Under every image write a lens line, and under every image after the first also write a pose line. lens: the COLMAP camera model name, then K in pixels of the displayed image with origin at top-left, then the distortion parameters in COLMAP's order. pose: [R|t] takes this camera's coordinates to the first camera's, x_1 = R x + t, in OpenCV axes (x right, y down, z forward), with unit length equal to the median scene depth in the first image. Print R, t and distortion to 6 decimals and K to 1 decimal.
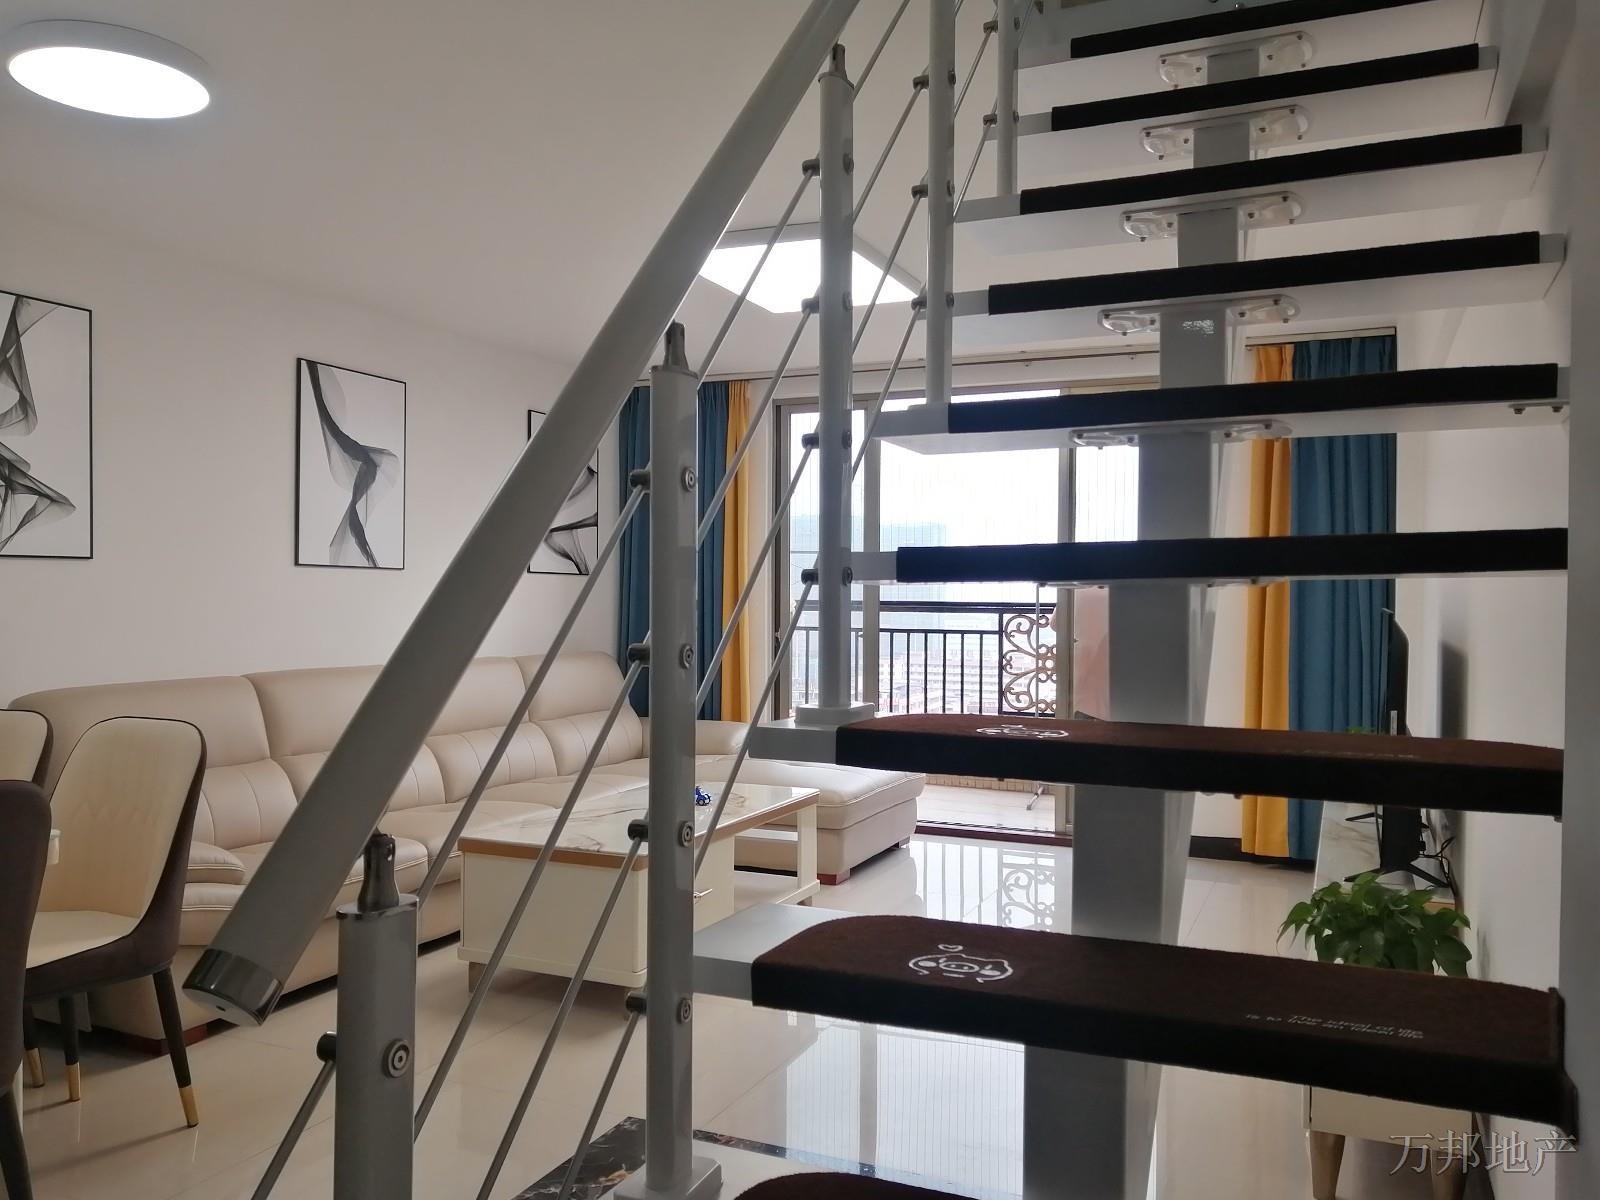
lens RADIAL K [[1293.4, 0, 798.3], [0, 1293.4, 600.8], [0, 0, 1]] dist [0.004359, -0.005364]
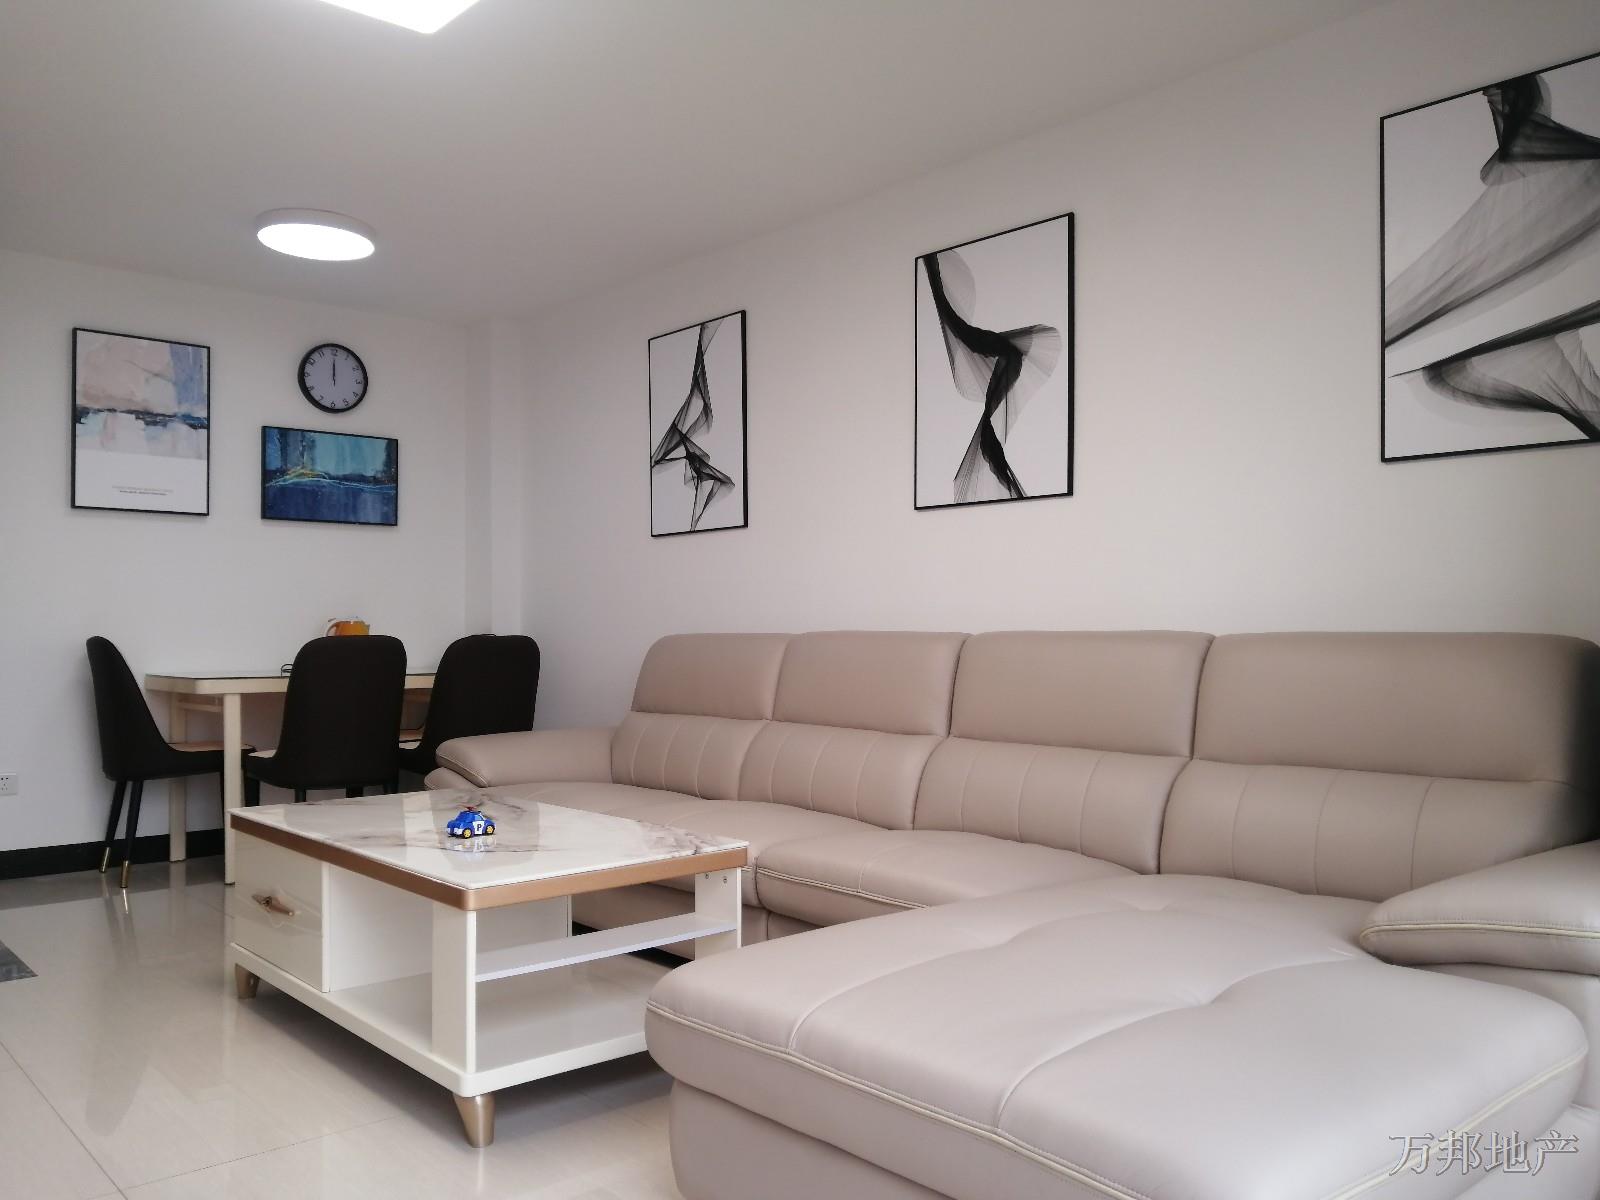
lens RADIAL K [[1293.4, 0, 796.7], [0, 1293.4, 606.0], [0, 0, 1]] dist [0.004359, -0.005364]
pose [[-0.421368, -0.014811, -0.906769, 0.376917], [0.004389, 0.999822, -0.018371, 0.047012], [0.906879, -0.011721, -0.421228, 1.221542]]
